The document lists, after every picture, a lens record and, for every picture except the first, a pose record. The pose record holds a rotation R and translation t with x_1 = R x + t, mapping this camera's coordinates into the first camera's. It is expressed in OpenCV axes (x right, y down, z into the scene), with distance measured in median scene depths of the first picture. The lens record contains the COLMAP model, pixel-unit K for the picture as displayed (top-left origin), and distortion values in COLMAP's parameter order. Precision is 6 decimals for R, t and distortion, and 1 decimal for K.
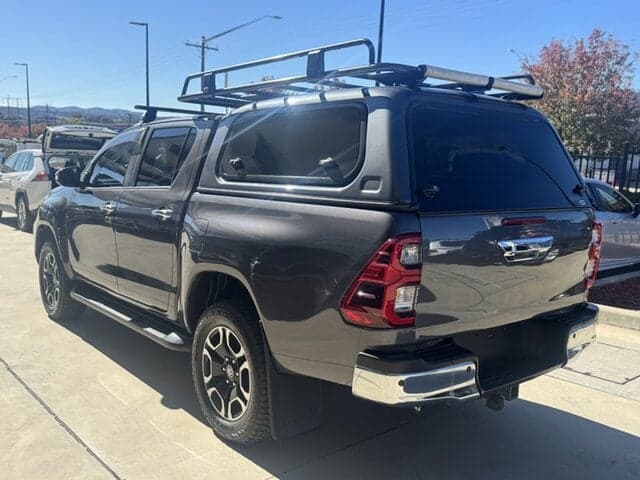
lens RADIAL K [[655.5, 0, 320.0], [0, 655.5, 240.0], [0, 0, 1]] dist [0.193827, -0.454258]
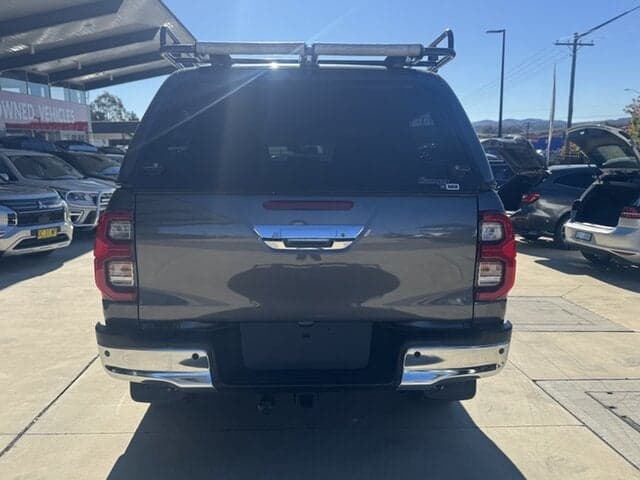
lens RADIAL K [[655.5, 0, 320.0], [0, 655.5, 240.0], [0, 0, 1]] dist [0.193827, -0.454258]
pose [[0.748760, 0.045864, -0.661253, 0.189155], [-0.060395, 0.998174, 0.000845, 0.003232], [0.660084, 0.039304, 0.750163, 0.077624]]
